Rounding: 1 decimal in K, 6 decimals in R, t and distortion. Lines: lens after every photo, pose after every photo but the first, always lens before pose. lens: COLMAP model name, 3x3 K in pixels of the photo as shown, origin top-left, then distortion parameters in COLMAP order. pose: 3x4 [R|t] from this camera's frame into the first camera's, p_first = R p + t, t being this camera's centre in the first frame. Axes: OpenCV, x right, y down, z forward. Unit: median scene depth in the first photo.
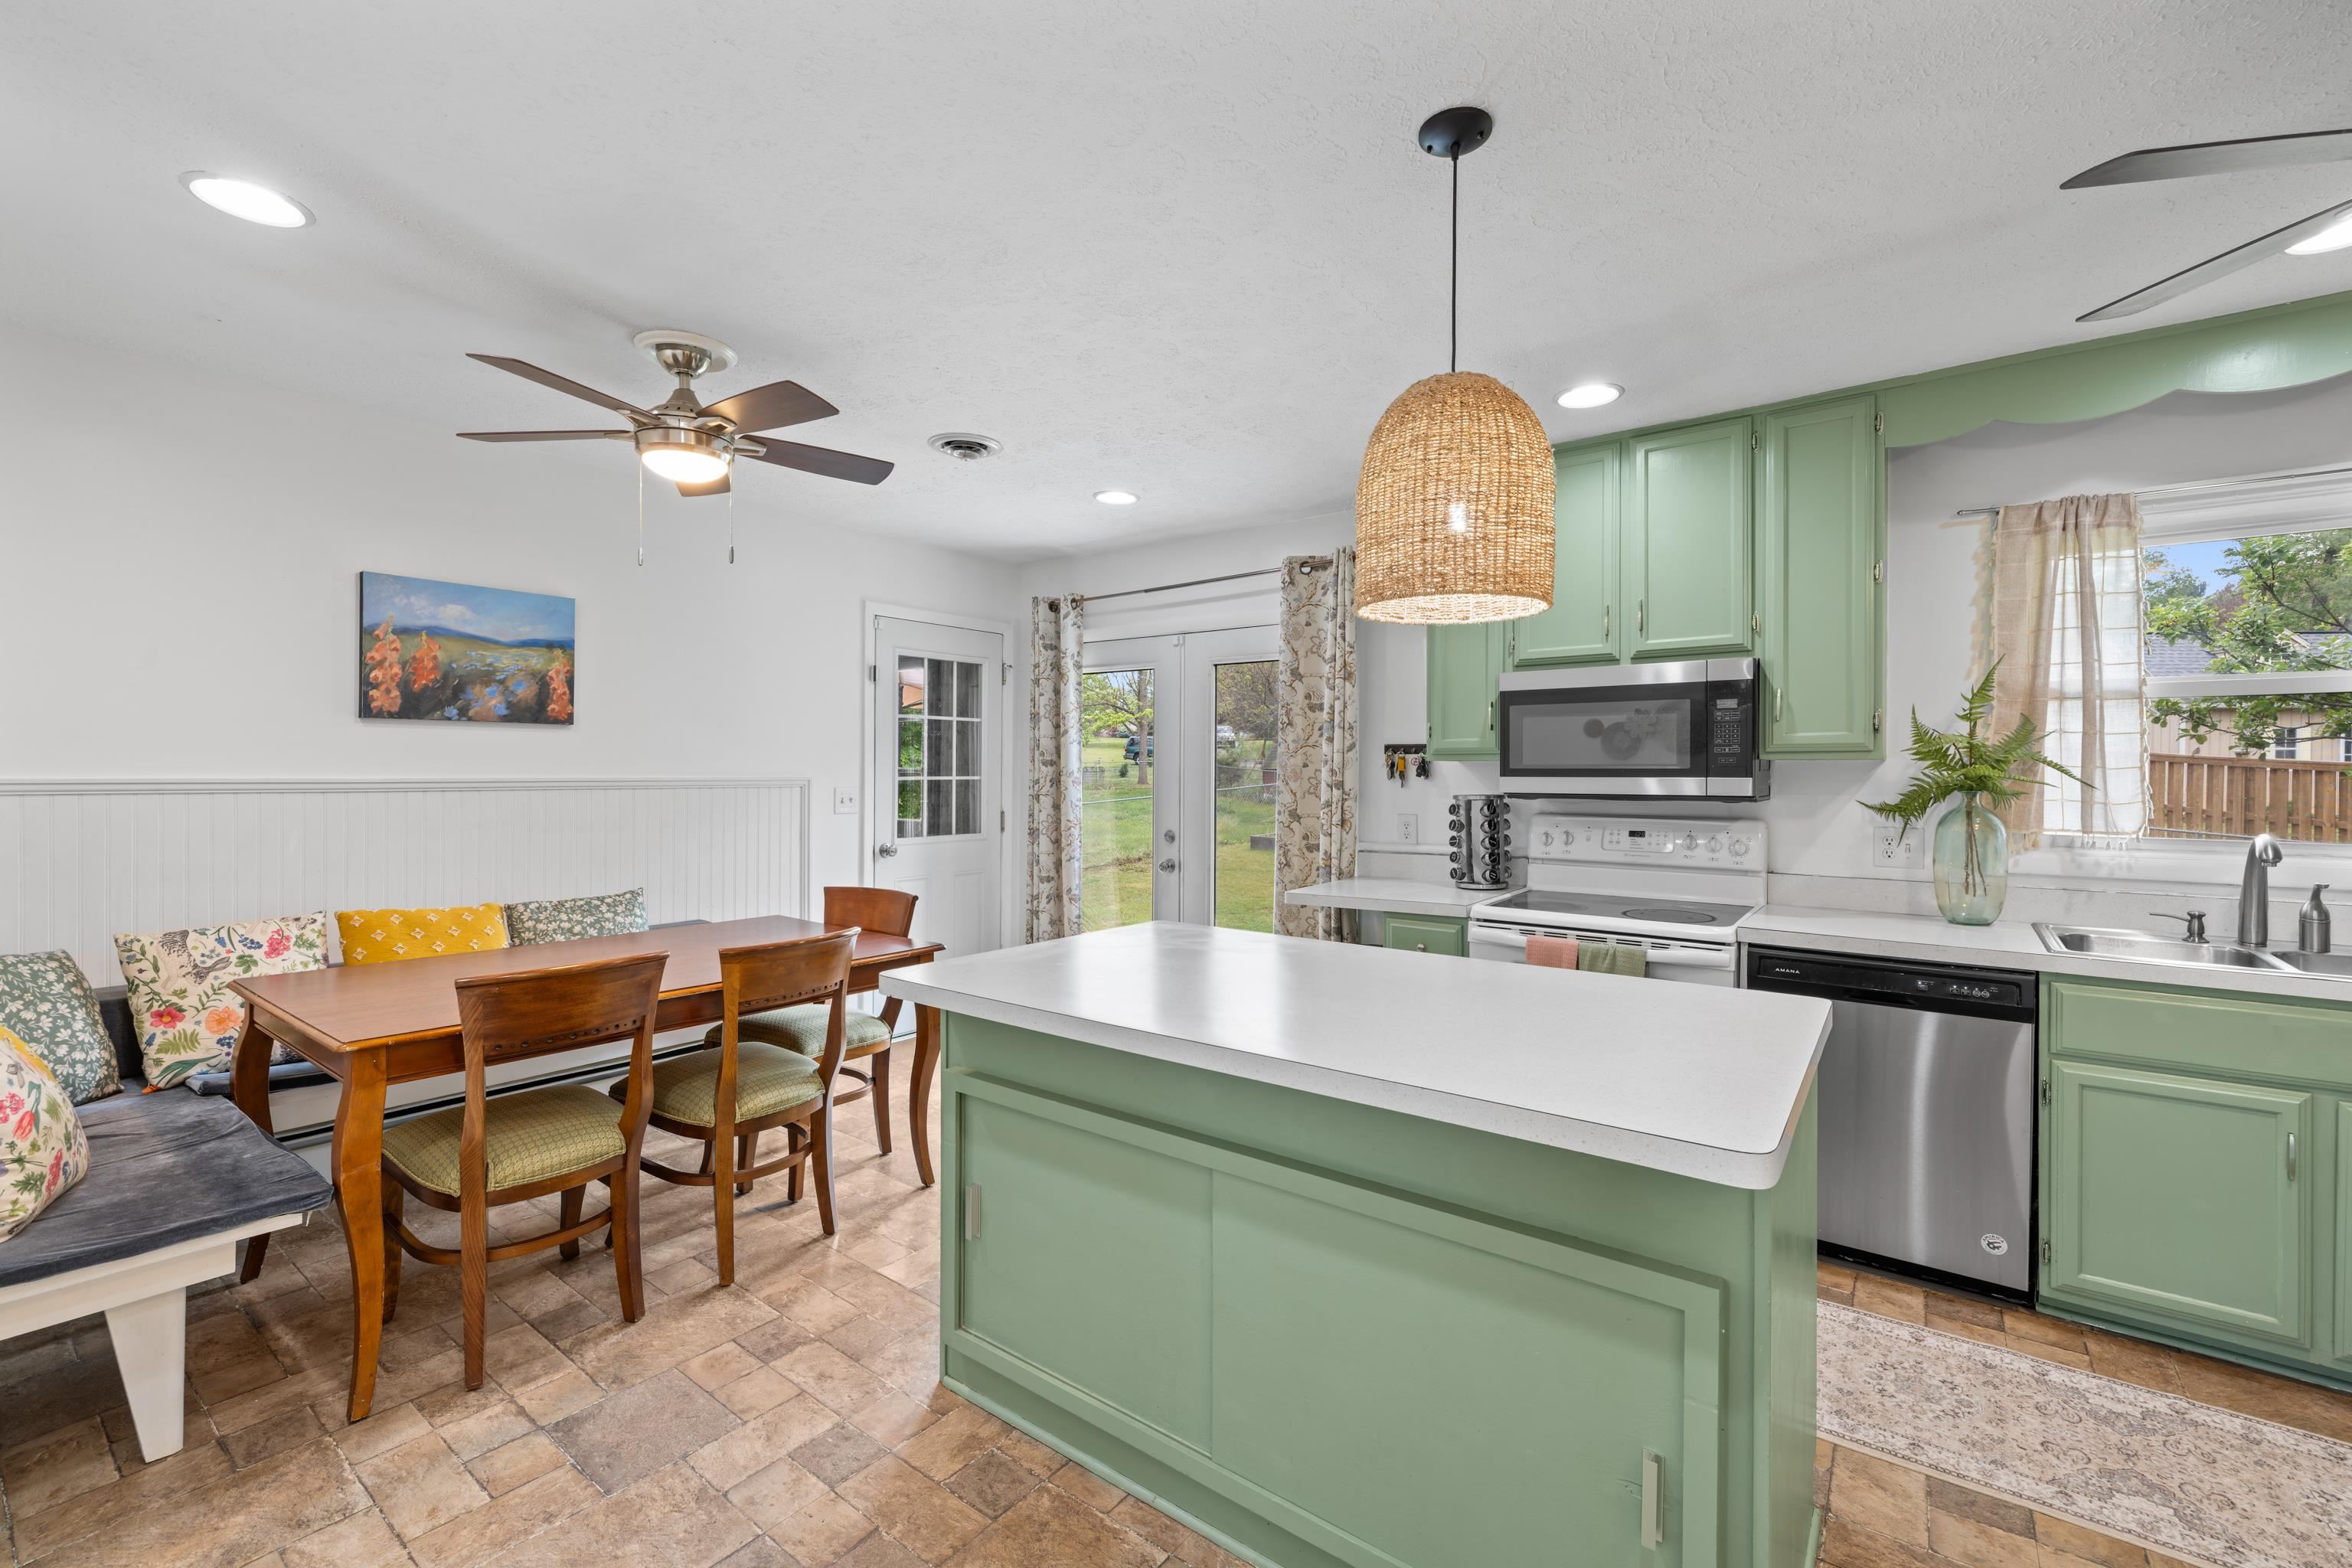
lens RADIAL K [[988.0, 0, 1177.3], [0, 988.0, 778.3], [0, 0, 1]] dist [-0.000617, 0.000657]
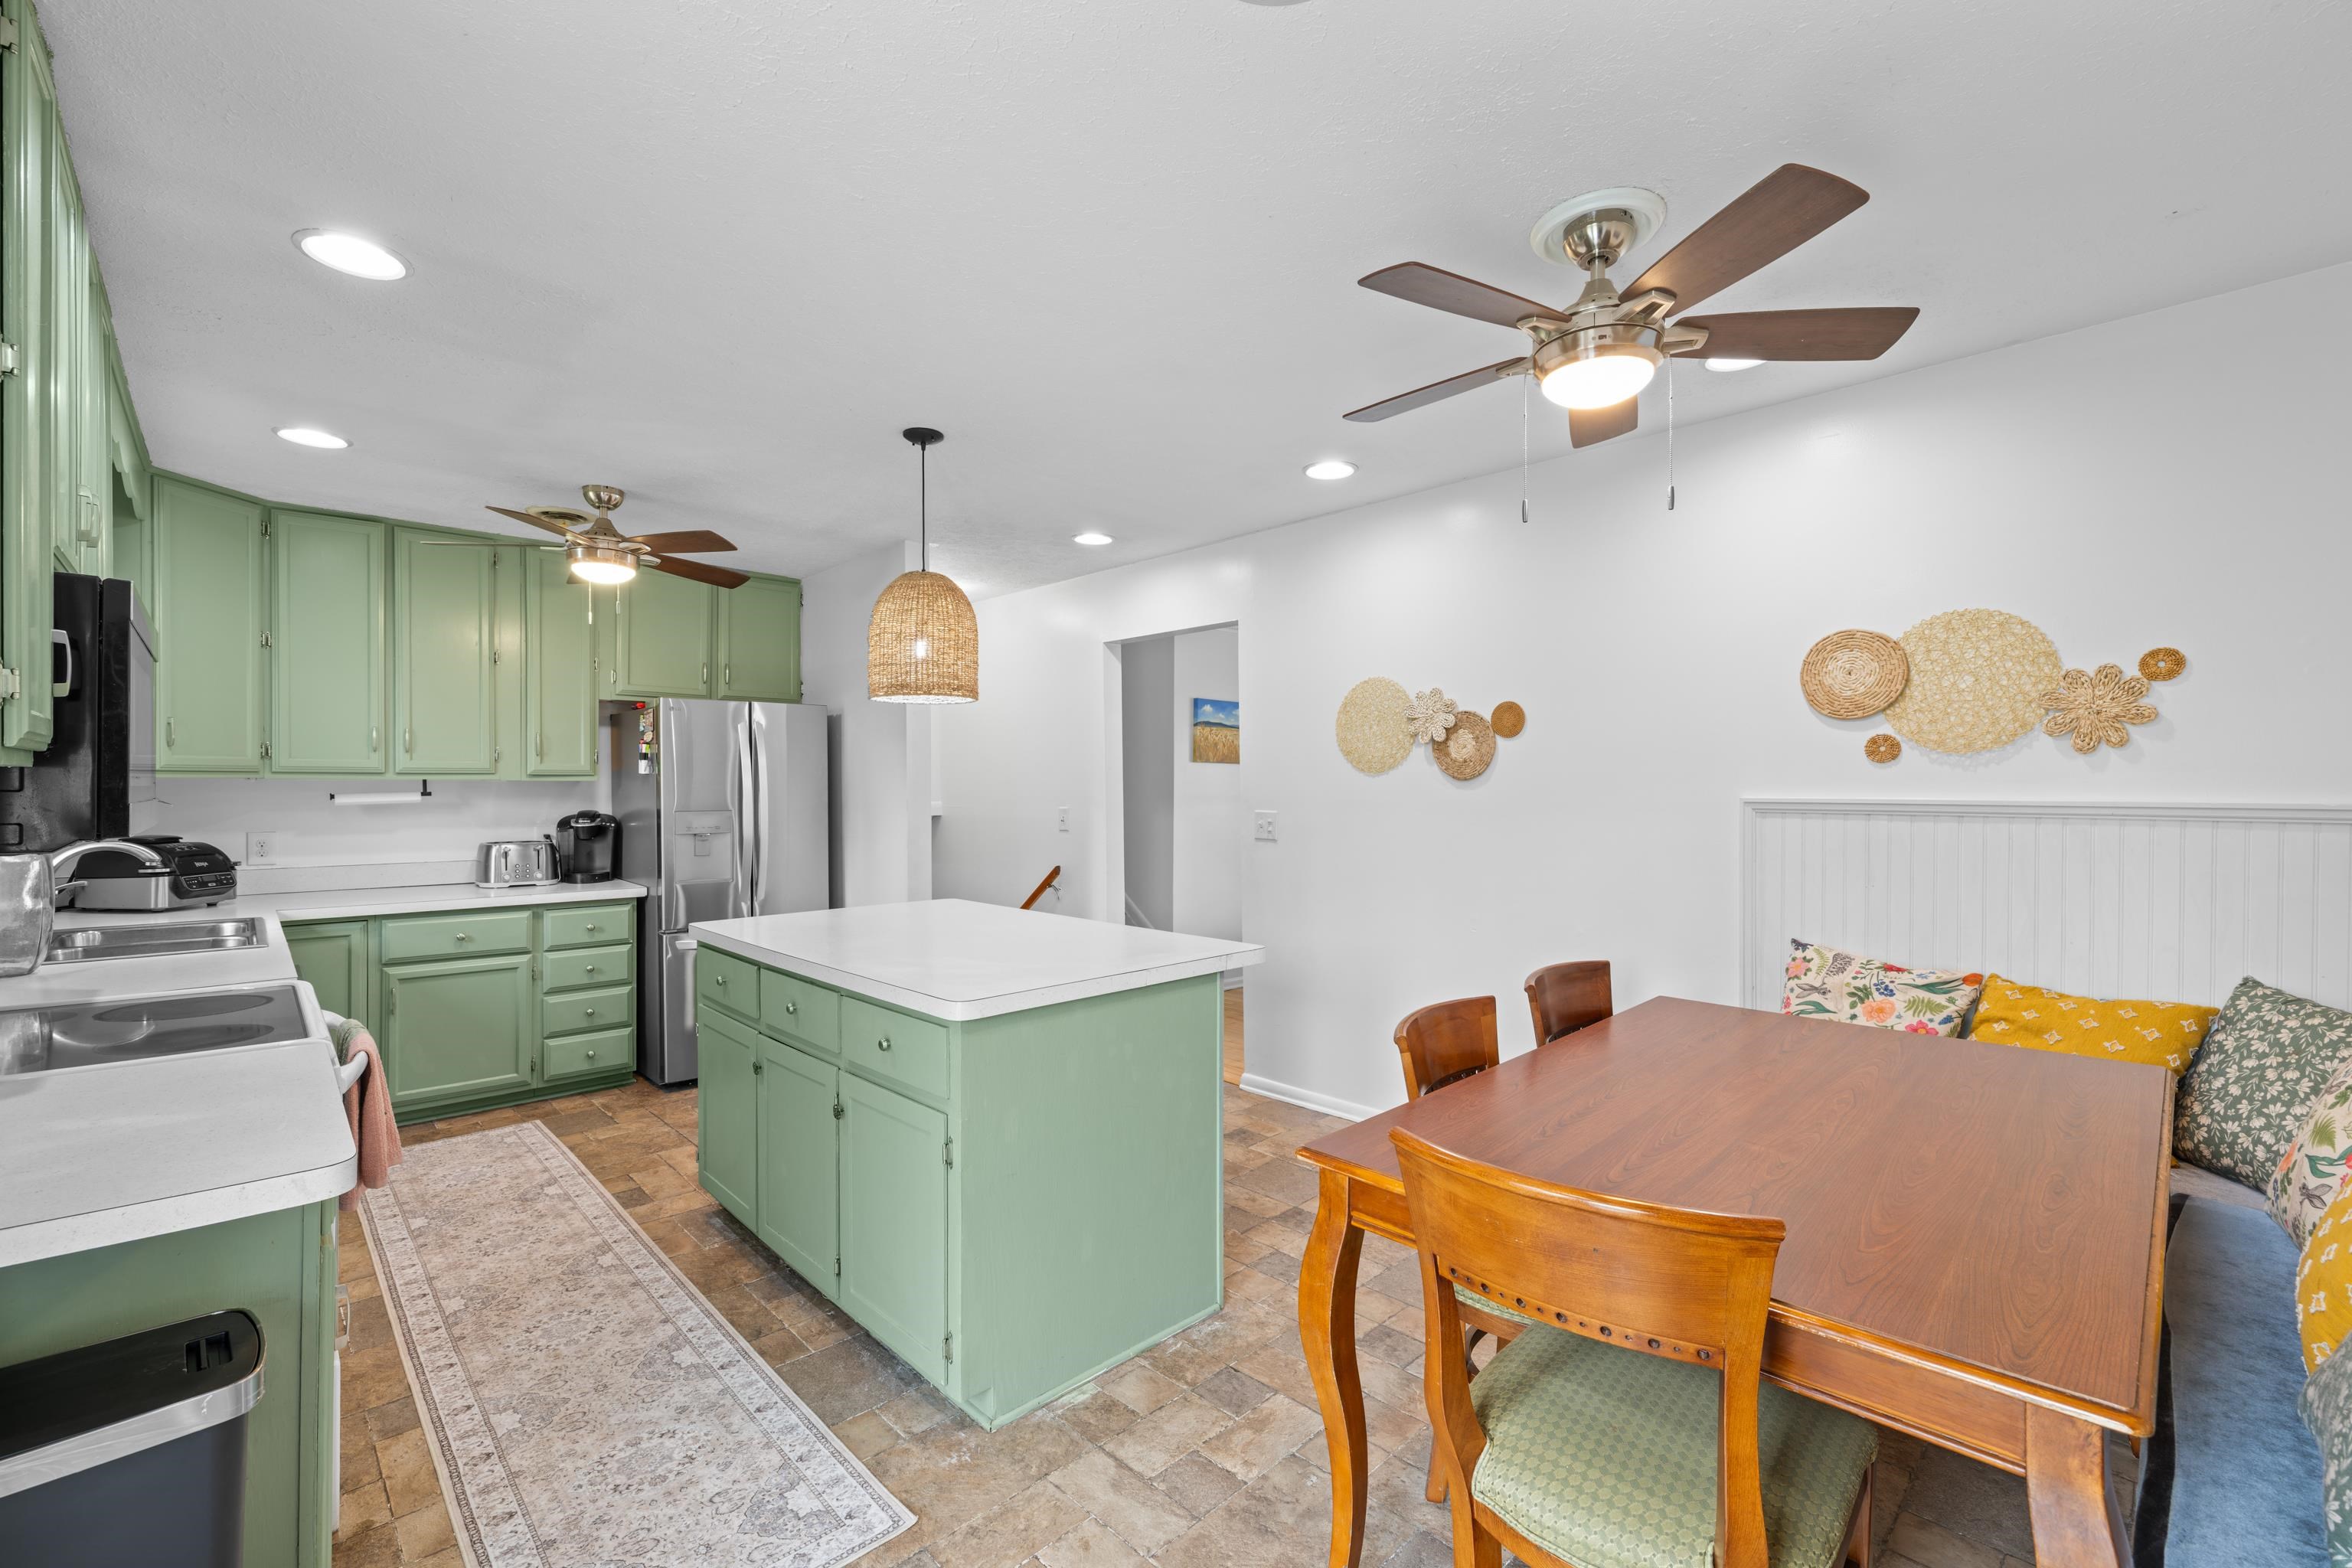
lens RADIAL K [[988.0, 0, 1172.6], [0, 988.0, 787.6], [0, 0, 1]] dist [-0.000617, 0.000657]
pose [[-0.987456, -0.003261, 0.157861, -0.258885], [-0.001929, 0.999961, 0.008593, -0.015395], [-0.157882, 0.008181, -0.987424, 1.539598]]
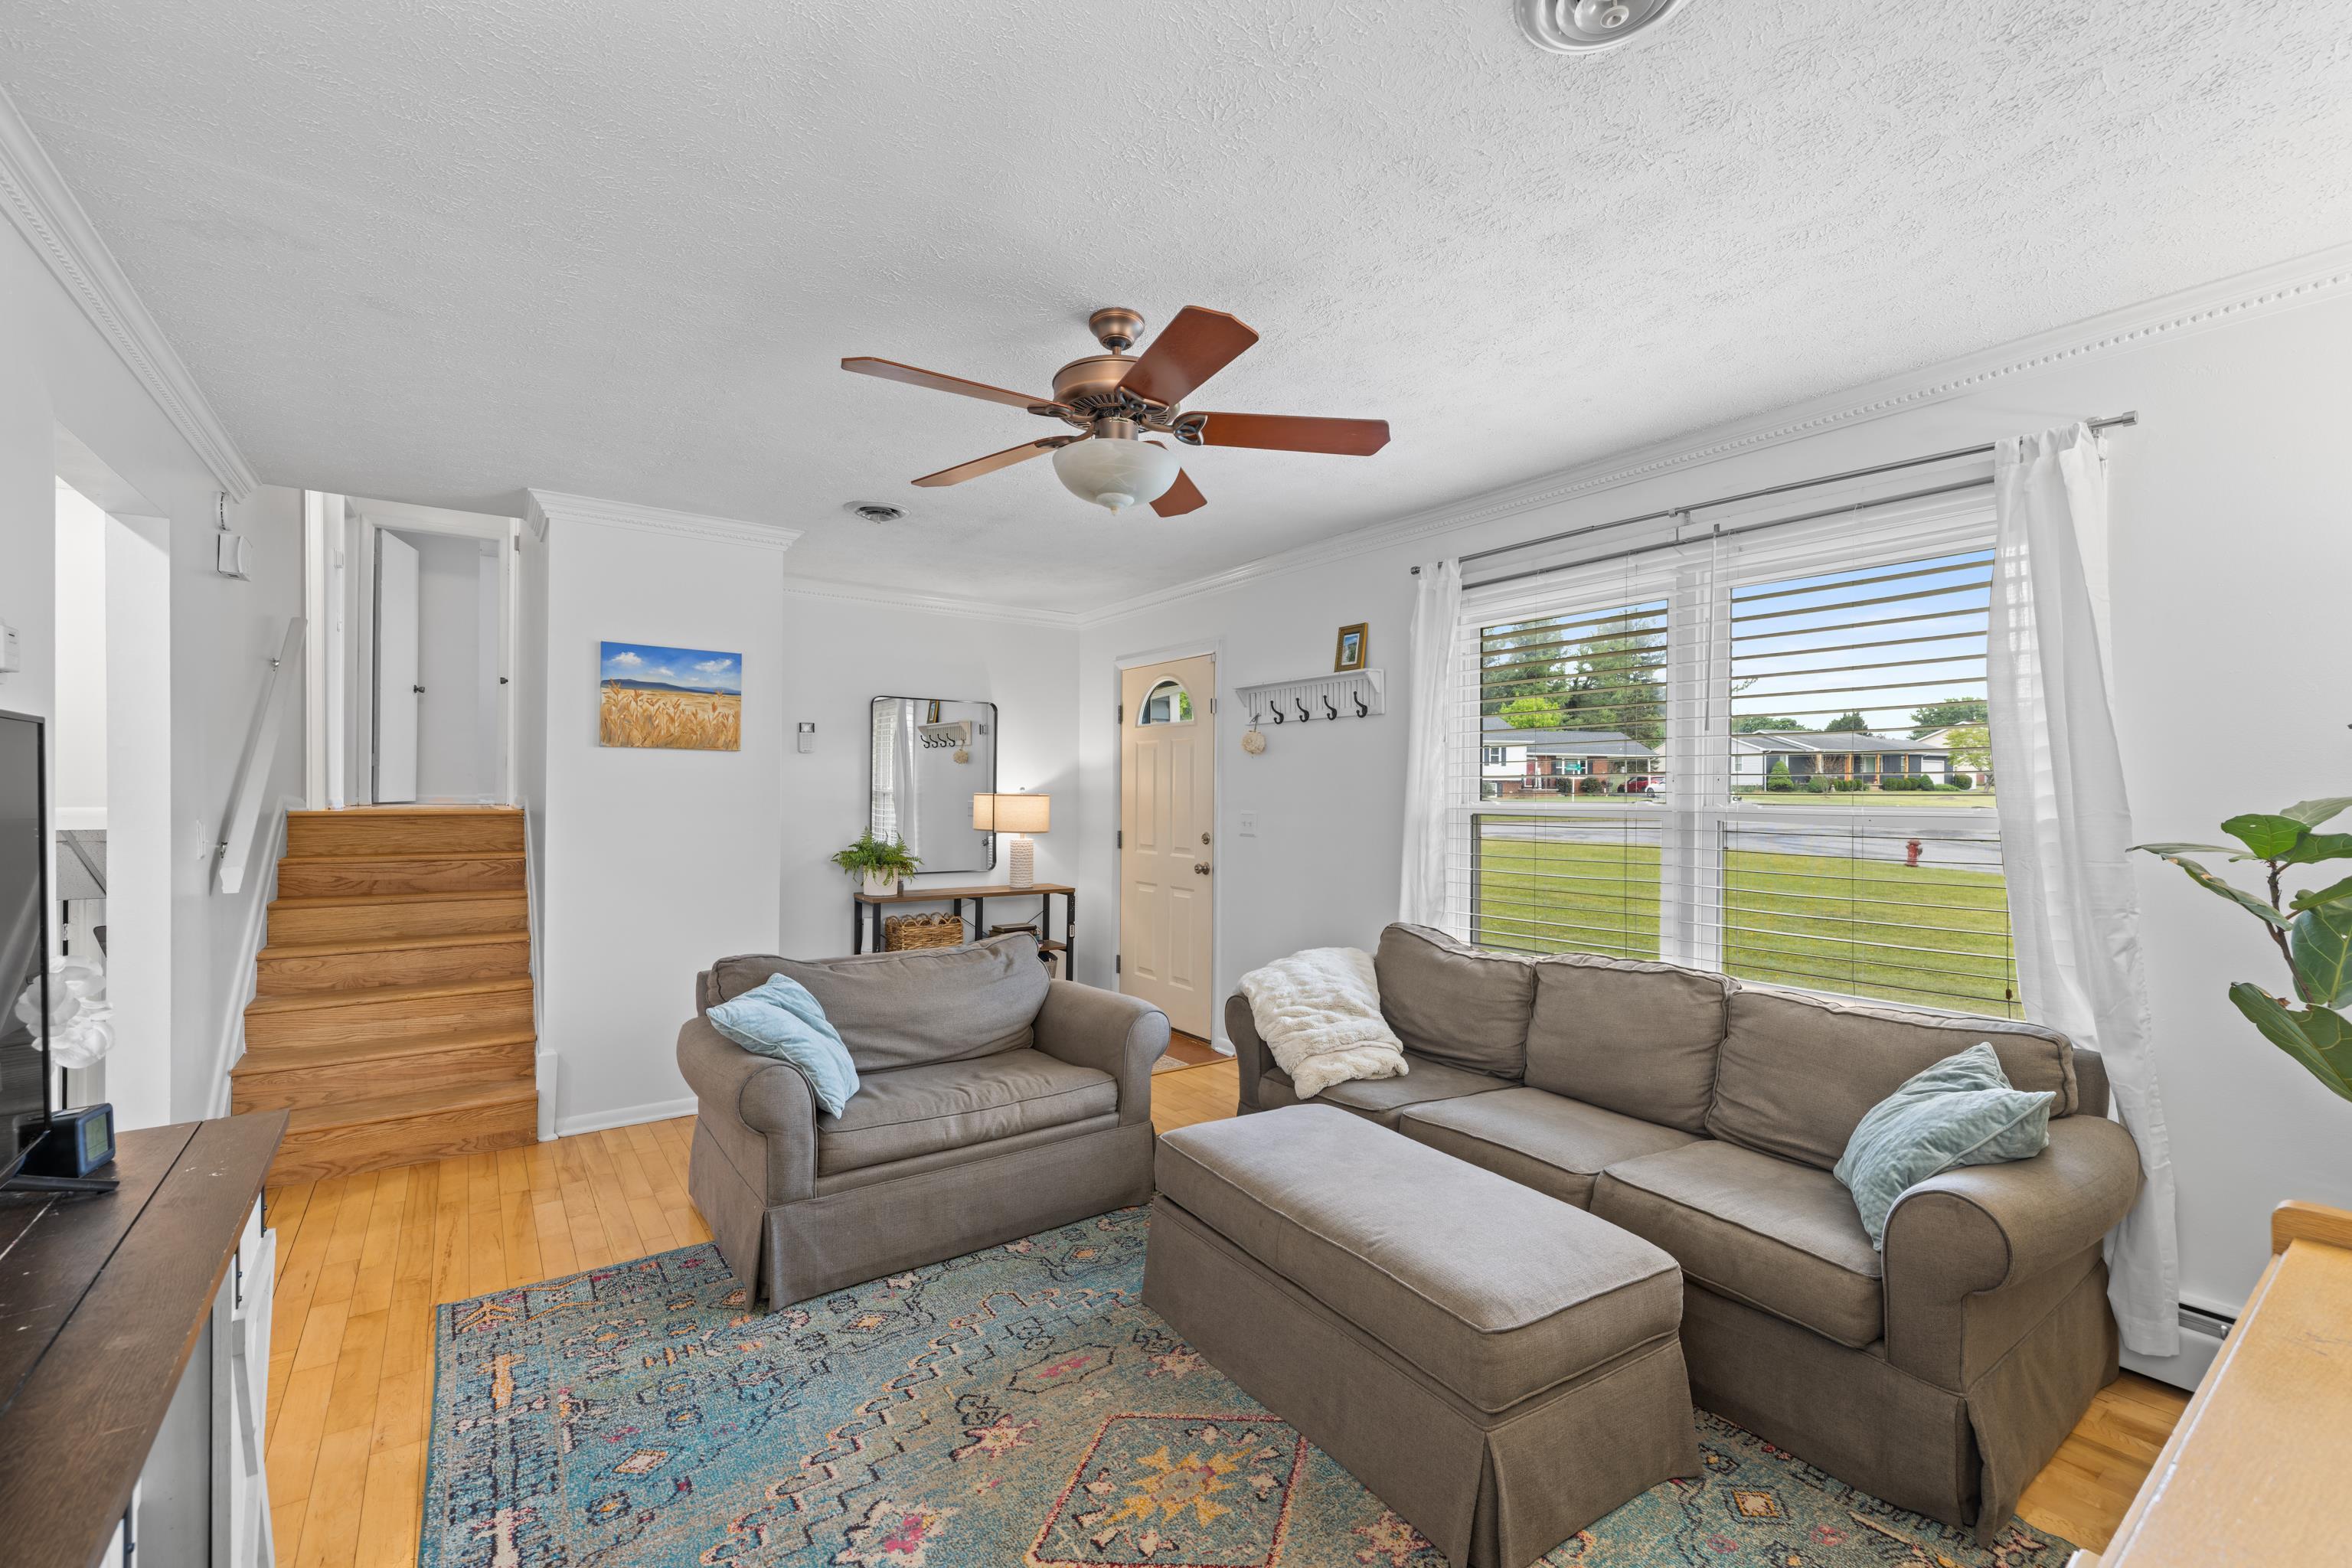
lens RADIAL K [[988.0, 0, 1176.8], [0, 988.0, 794.7], [0, 0, 1]] dist [-0.000617, 0.000657]
pose [[-0.956810, -0.011057, 0.290505, -1.056077], [-0.009030, 0.999925, 0.008316, -0.006163], [-0.290575, 0.005334, -0.956837, 0.478852]]
